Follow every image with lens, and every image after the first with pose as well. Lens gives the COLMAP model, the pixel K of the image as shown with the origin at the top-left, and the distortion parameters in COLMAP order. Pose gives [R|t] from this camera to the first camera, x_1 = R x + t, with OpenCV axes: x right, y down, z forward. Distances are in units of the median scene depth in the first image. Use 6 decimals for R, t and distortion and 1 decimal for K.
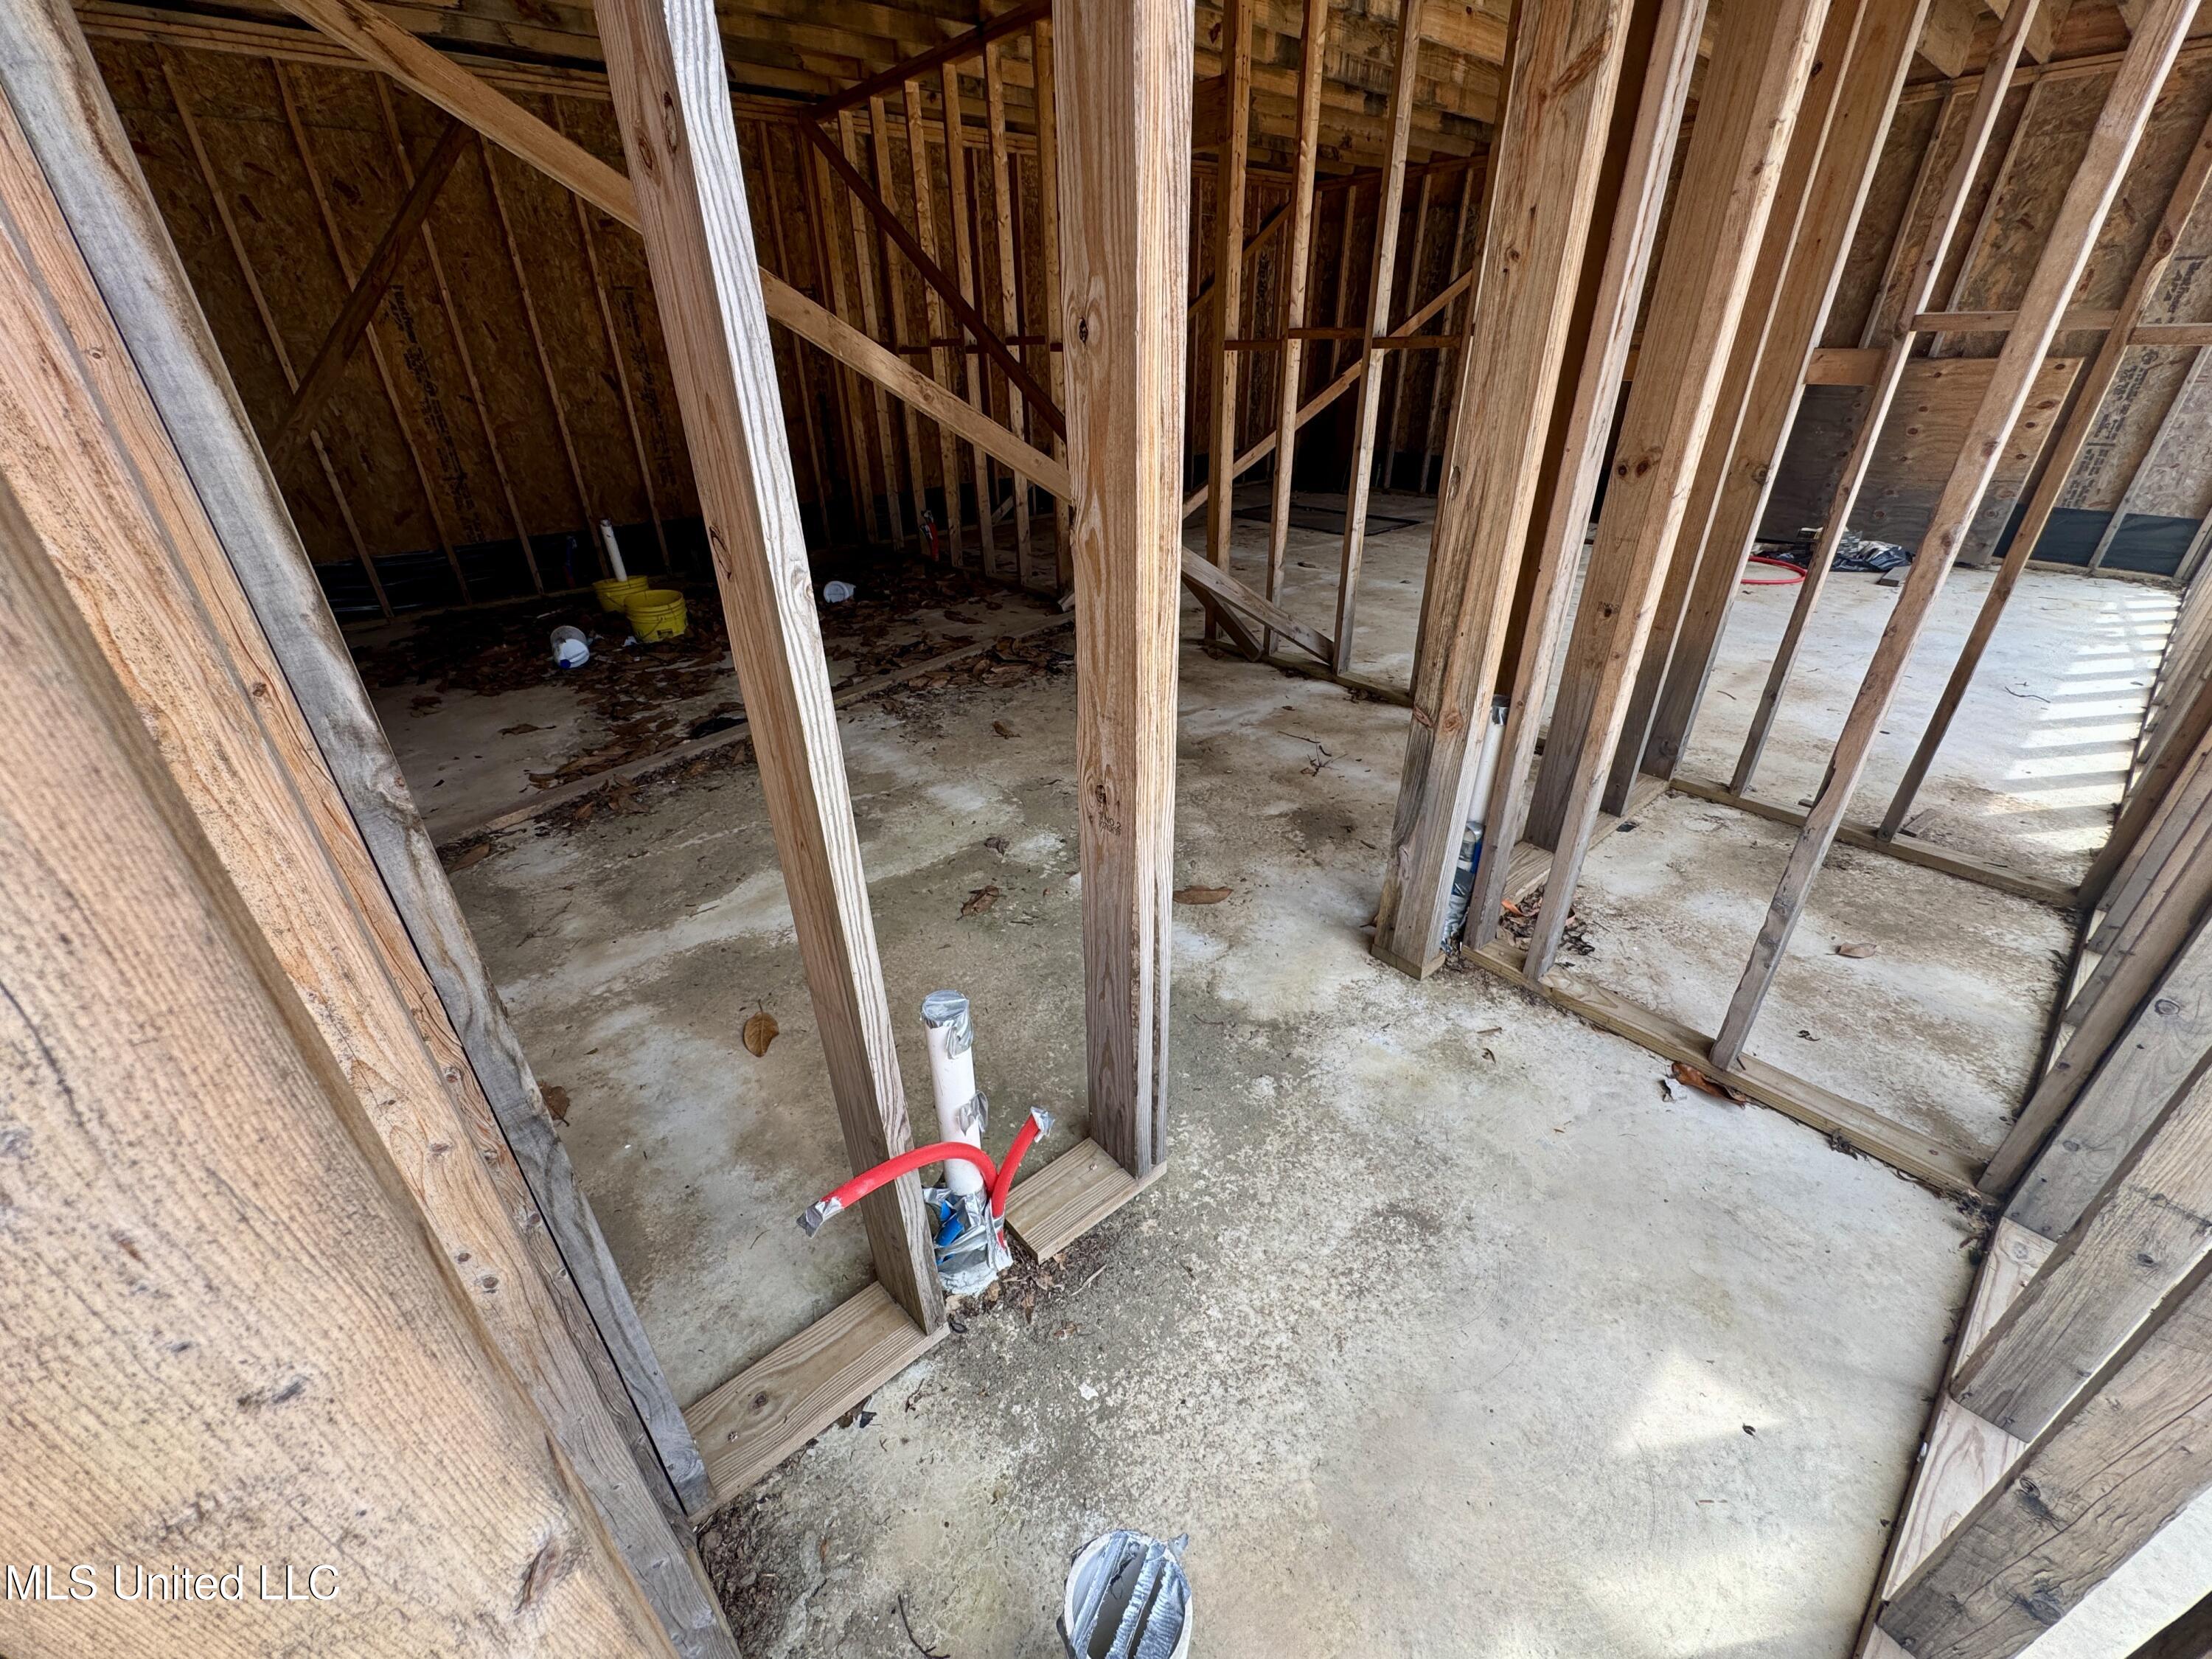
lens RADIAL K [[878.8, 0, 1092.8], [0, 878.8, 827.5], [0, 0, 1]] dist [-0.000146, 0.000128]
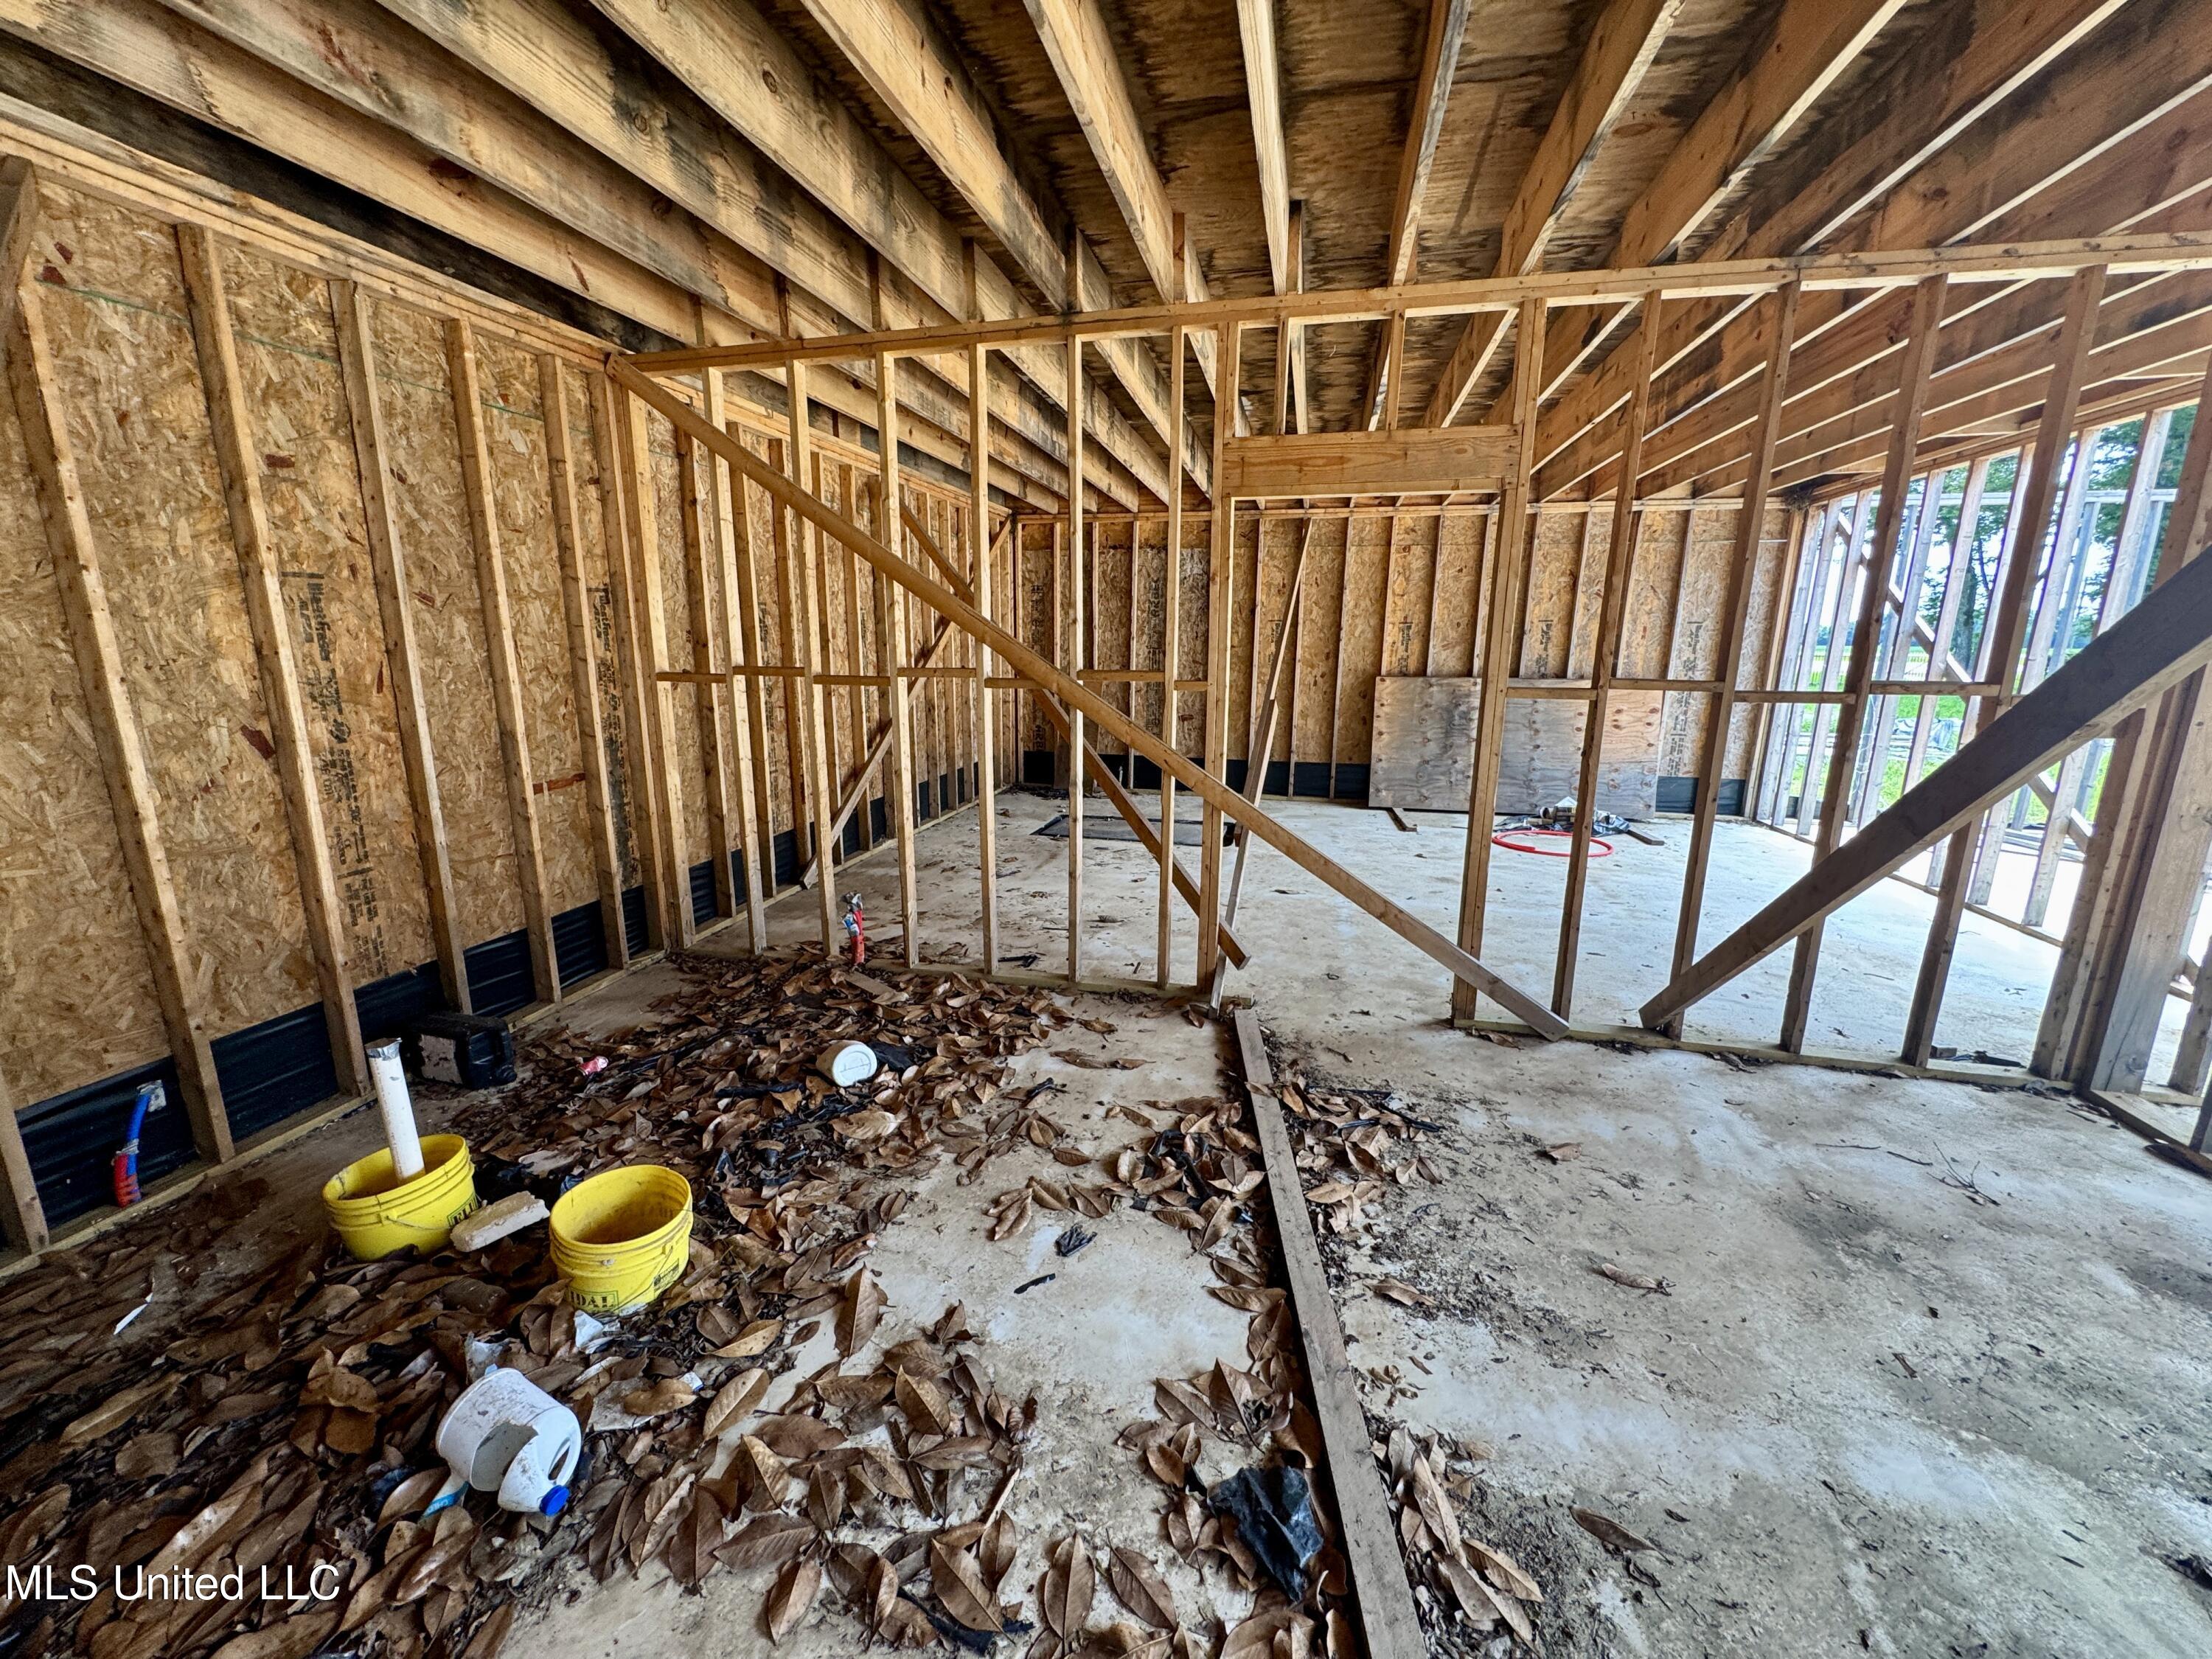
lens RADIAL K [[878.8, 0, 1092.8], [0, 878.8, 827.5], [0, 0, 1]] dist [-0.000146, 0.000128]
pose [[0.799483, -0.103992, 0.591618, -0.567283], [0.264759, 0.945076, -0.191660, -0.301471], [-0.539193, 0.309865, 0.783105, 0.469399]]
